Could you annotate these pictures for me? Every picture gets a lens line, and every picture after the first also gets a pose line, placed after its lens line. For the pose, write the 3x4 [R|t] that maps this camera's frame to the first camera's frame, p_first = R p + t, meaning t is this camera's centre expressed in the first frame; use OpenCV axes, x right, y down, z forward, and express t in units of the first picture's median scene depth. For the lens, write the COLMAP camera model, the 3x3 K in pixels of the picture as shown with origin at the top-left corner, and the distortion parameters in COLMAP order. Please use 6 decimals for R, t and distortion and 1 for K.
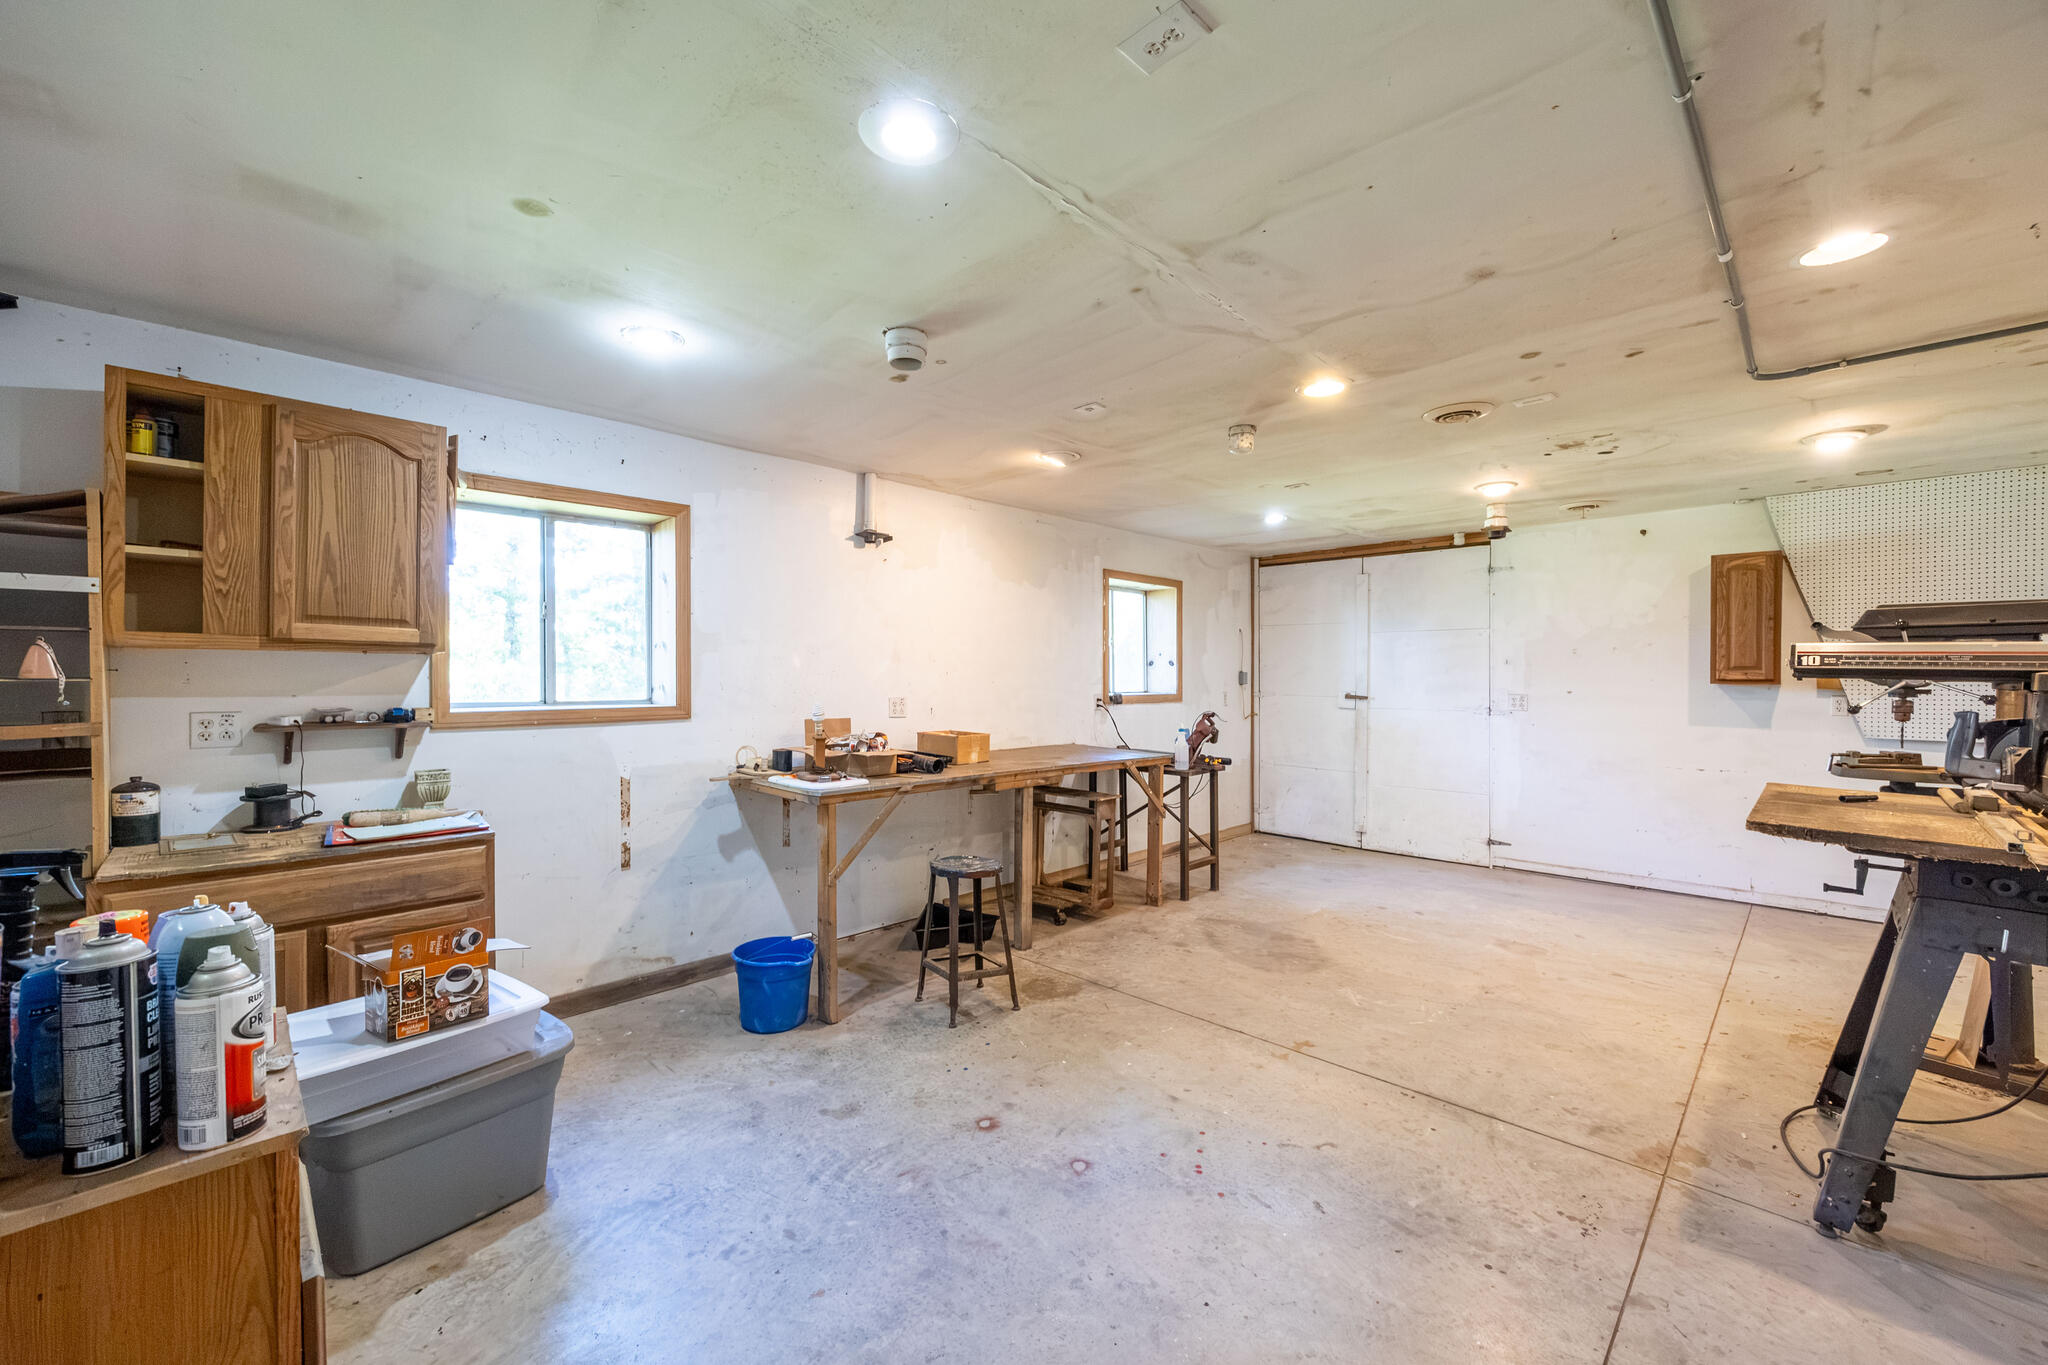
lens RADIAL K [[803.7, 0, 1021.3], [0, 803.7, 685.7], [0, 0, 1]] dist [-0.004339, 0.000042]
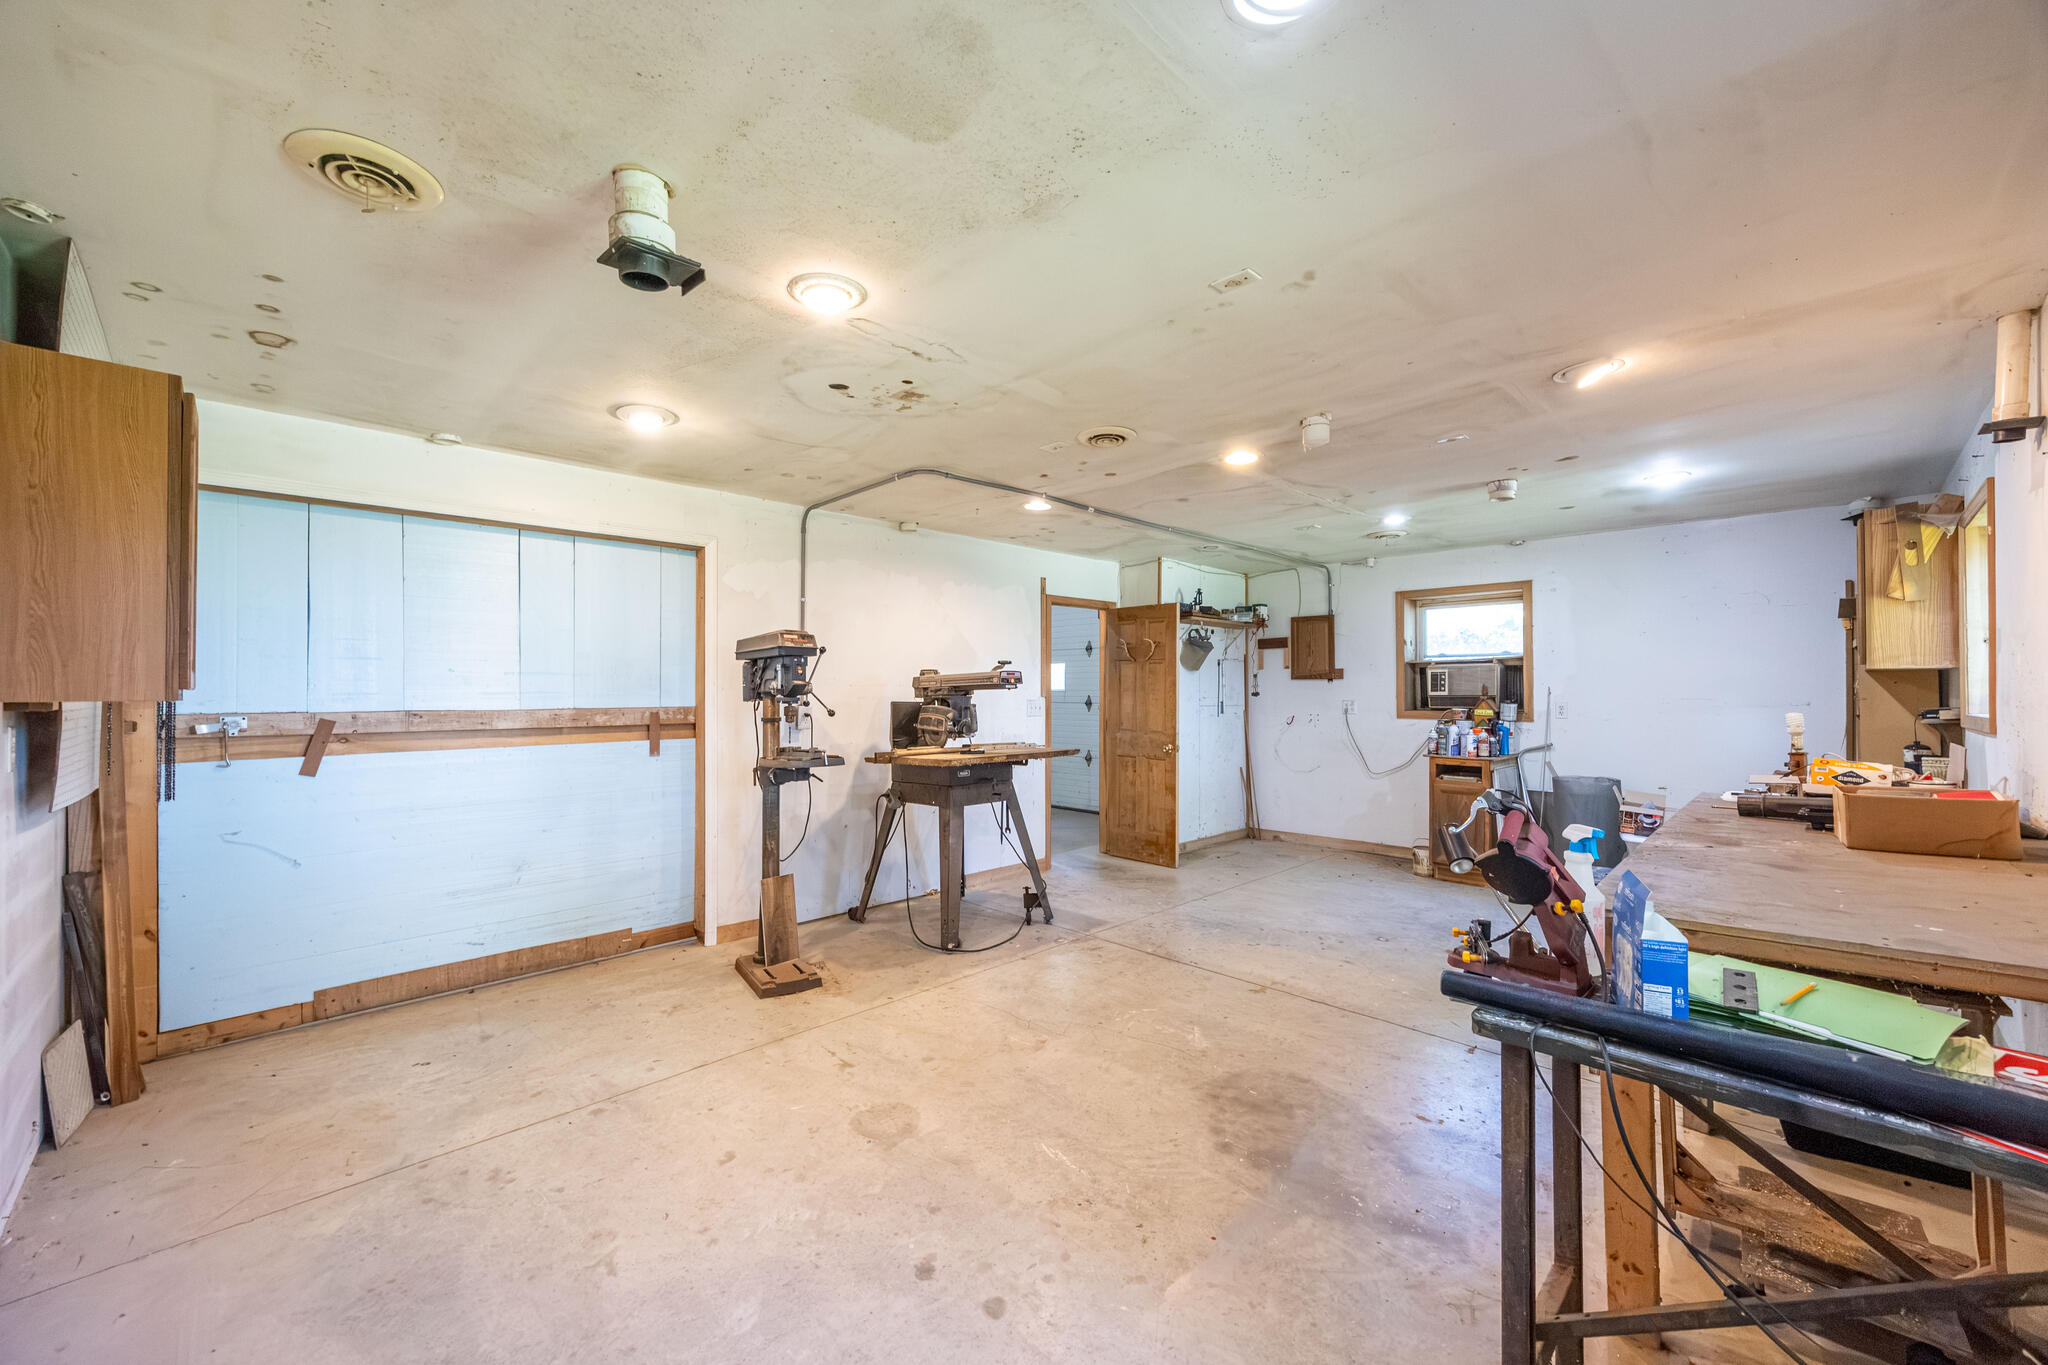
lens RADIAL K [[803.7, 0, 1021.3], [0, 803.7, 685.7], [0, 0, 1]] dist [-0.004339, 0.000042]
pose [[-0.999979, 0.003320, 0.005533, 0.678814], [0.003333, 0.999992, 0.002386, -0.016625], [-0.005525, 0.002405, -0.999982, 2.142300]]
